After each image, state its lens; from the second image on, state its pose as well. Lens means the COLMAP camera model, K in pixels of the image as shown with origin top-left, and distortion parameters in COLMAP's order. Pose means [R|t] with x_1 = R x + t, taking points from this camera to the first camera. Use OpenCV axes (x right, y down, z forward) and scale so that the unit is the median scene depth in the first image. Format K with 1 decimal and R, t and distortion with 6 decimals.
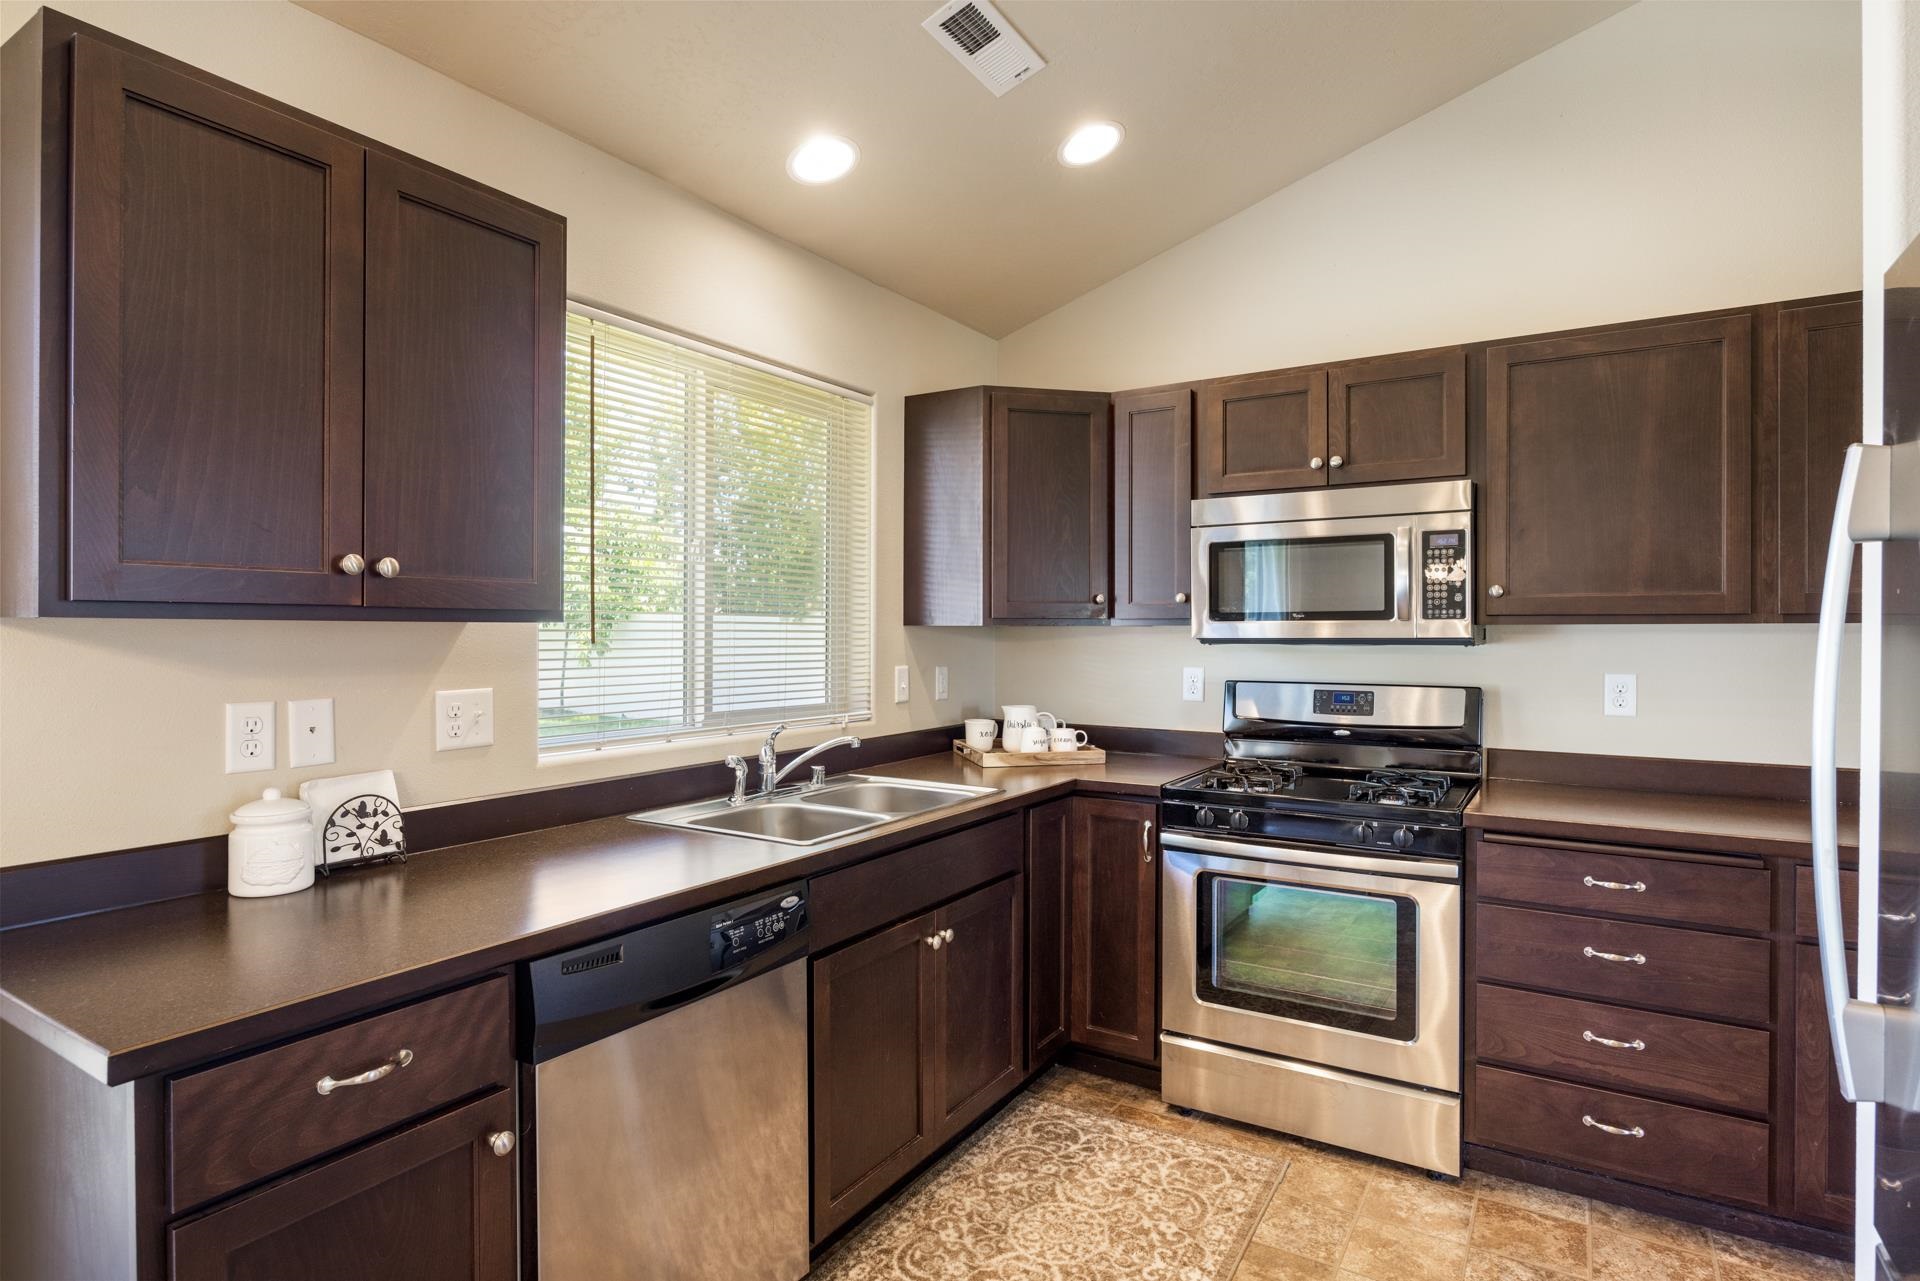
lens RADIAL K [[999.2, 0, 956.2], [0, 999.2, 631.5], [0, 0, 1]] dist [-0.012937, 0.002291]
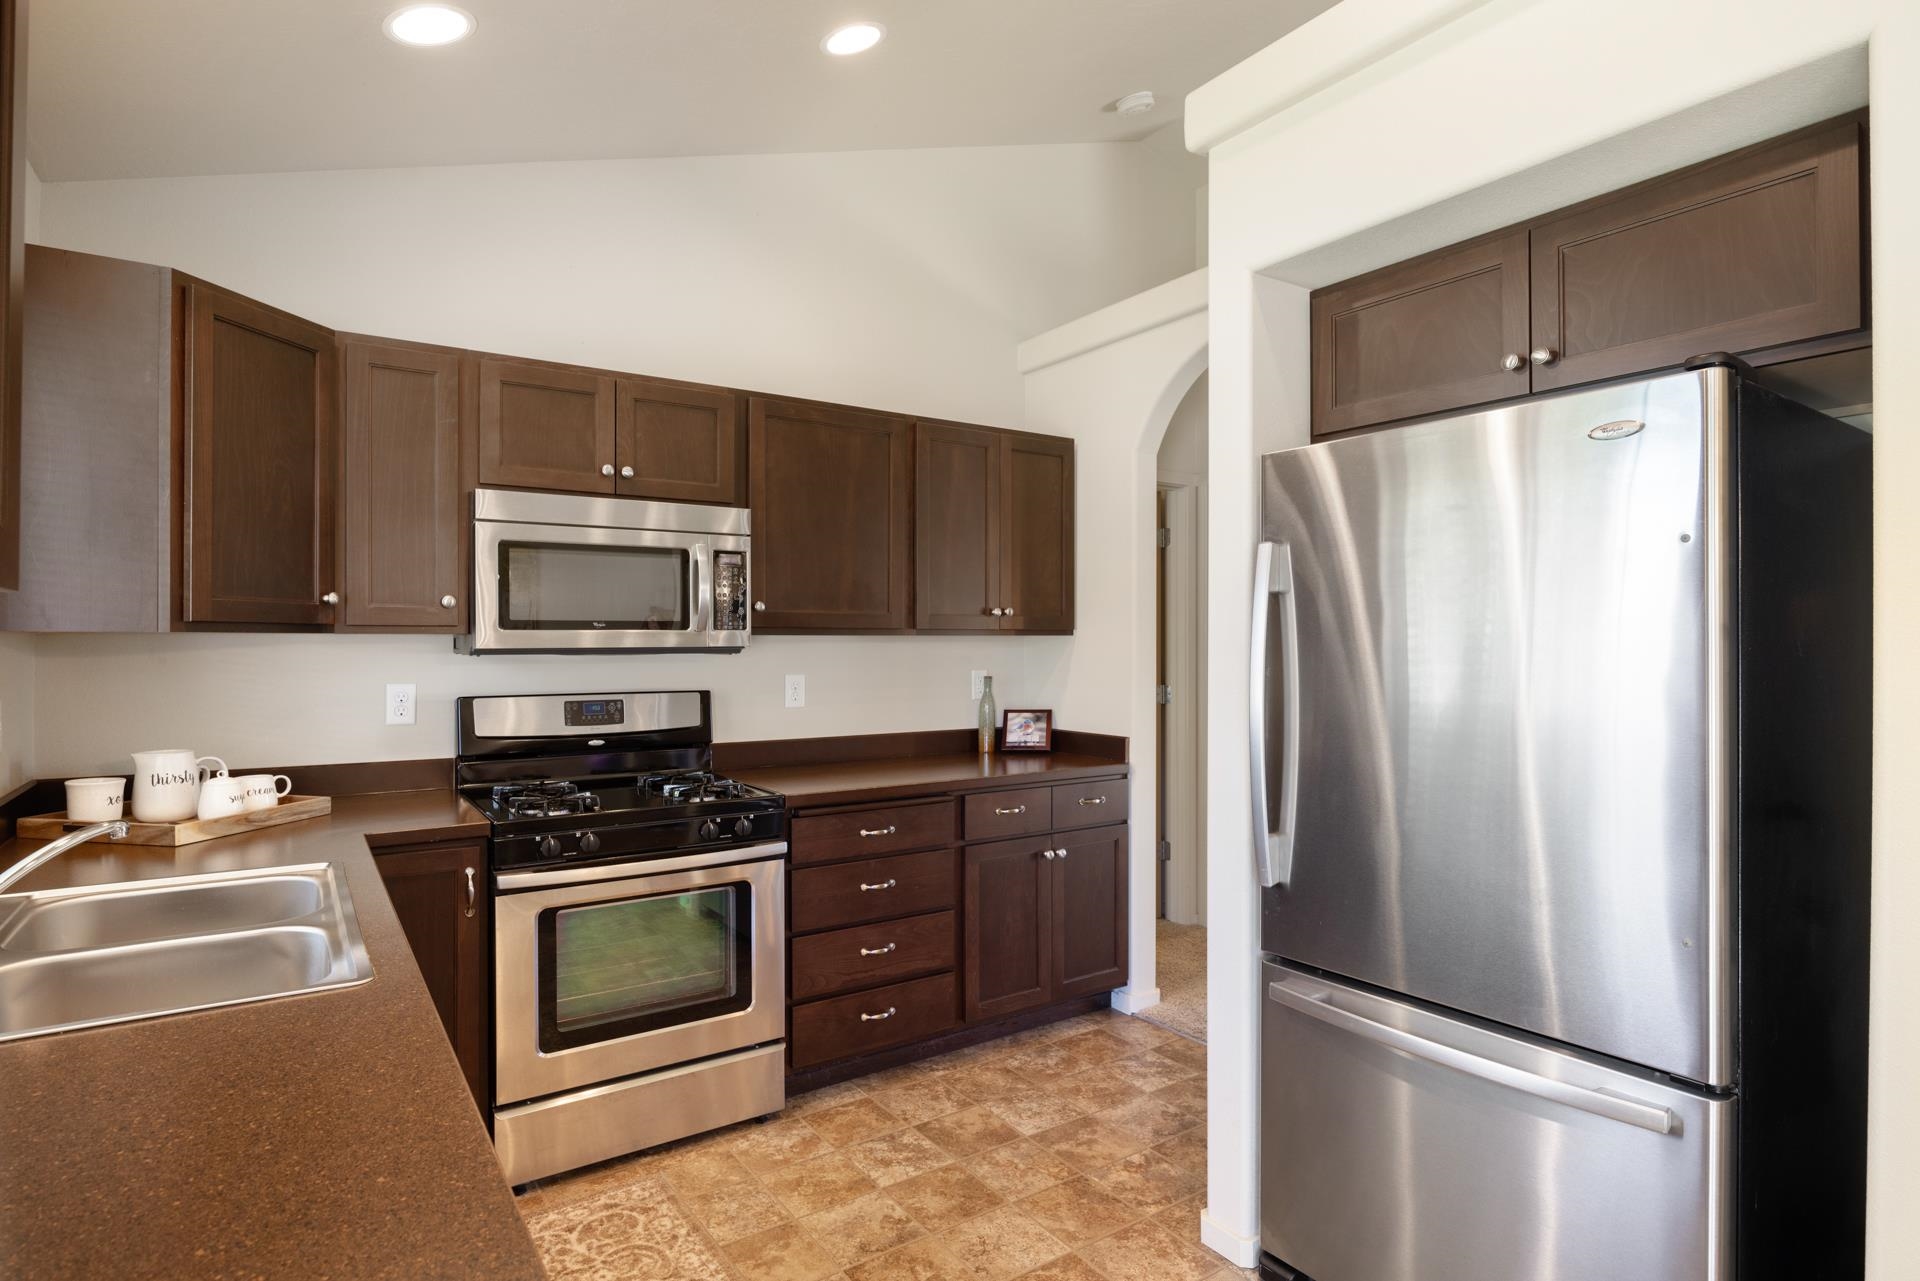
lens RADIAL K [[999.2, 0, 952.8], [0, 999.2, 643.3], [0, 0, 1]] dist [-0.012937, 0.002291]
pose [[0.398561, -0.001106, 0.917141, -0.470943], [0.000942, 0.999999, 0.000796, 0.002062], [-0.917141, 0.000547, 0.398562, 0.340603]]
